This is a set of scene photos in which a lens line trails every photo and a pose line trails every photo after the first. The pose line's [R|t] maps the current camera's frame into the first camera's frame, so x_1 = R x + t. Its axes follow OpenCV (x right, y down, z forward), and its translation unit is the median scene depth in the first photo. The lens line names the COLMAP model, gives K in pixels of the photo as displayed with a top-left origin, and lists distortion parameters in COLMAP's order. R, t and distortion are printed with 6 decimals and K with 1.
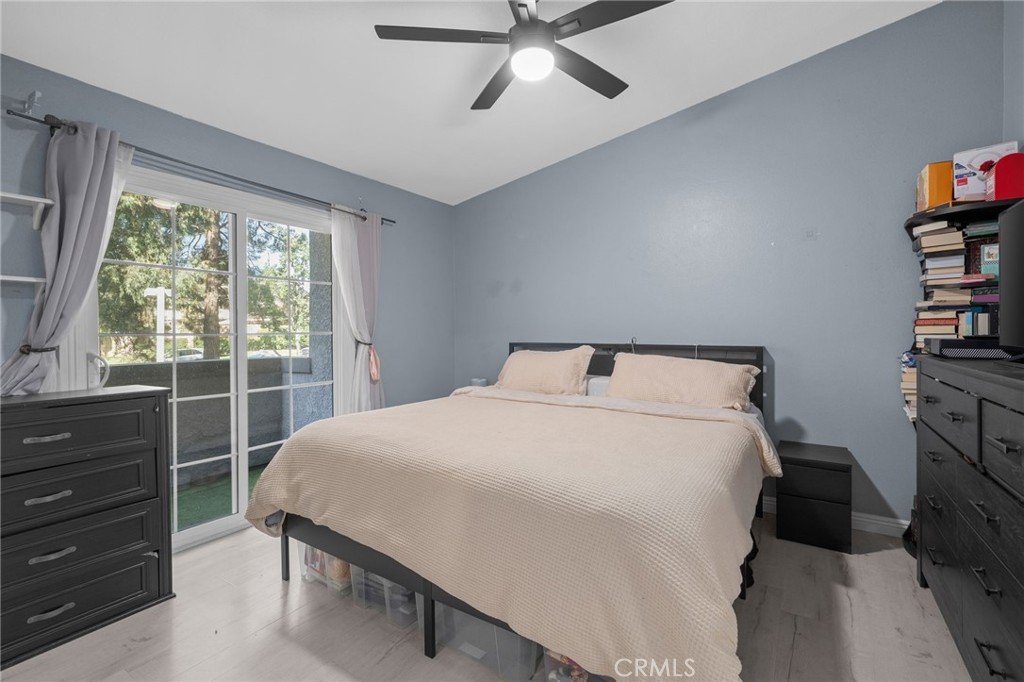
lens RADIAL K [[470.8, 0, 522.9], [0, 470.8, 331.5], [0, 0, 1]] dist [0.001583, 0.001255]
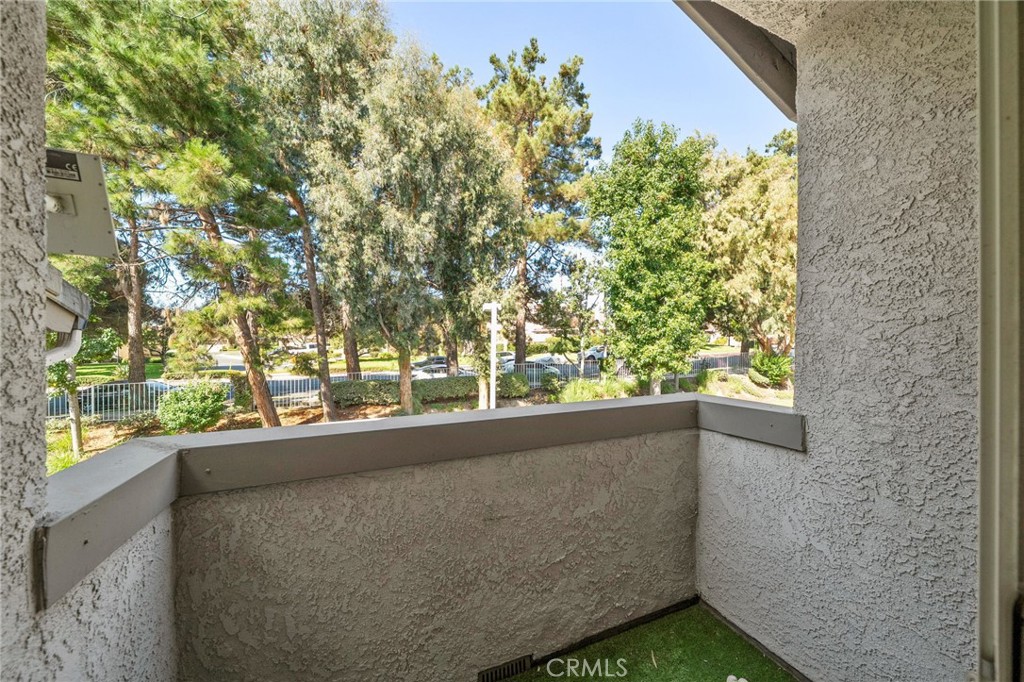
lens RADIAL K [[372.2, 0, 512.0], [0, 372.2, 341.0], [0, 0, 1]] dist [-0.000927, -0.000134]
pose [[0.829429, 0.003774, -0.558600, -0.470472], [-0.000122, 0.999978, 0.006574, -0.011931], [0.558613, -0.005385, 0.829411, 0.567791]]
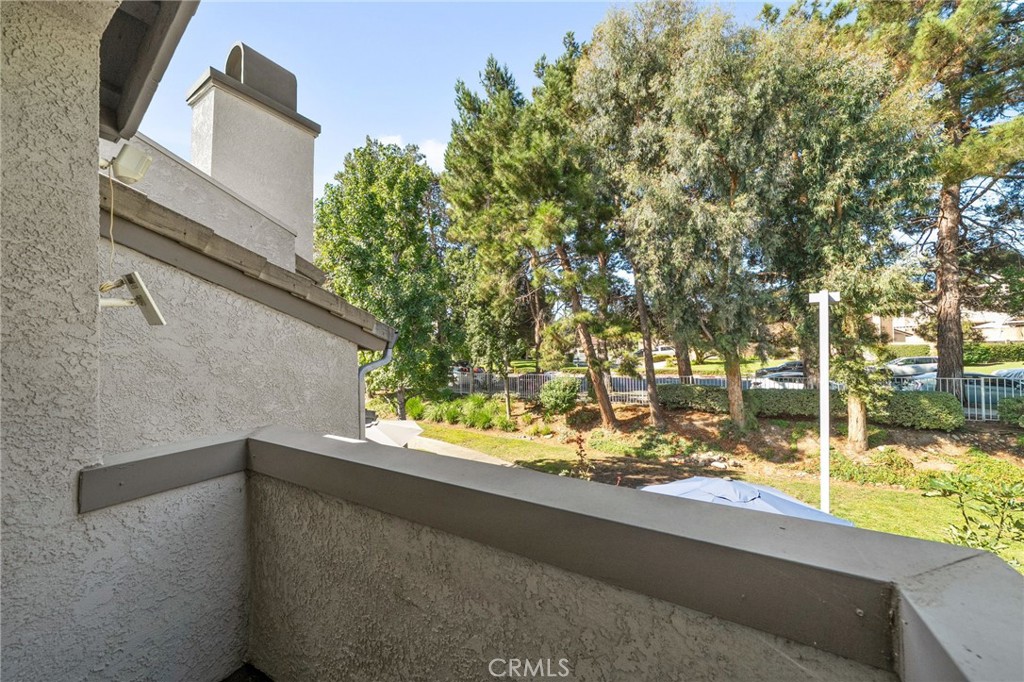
lens RADIAL K [[351.0, 0, 510.2], [0, 351.0, 339.0], [0, 0, 1]] dist [-0.004913, -0.000017]
pose [[0.056044, -0.015827, -0.998303, -0.420534], [0.019365, 0.999704, -0.014762, -0.027862], [0.998240, -0.018505, 0.056334, 0.867604]]
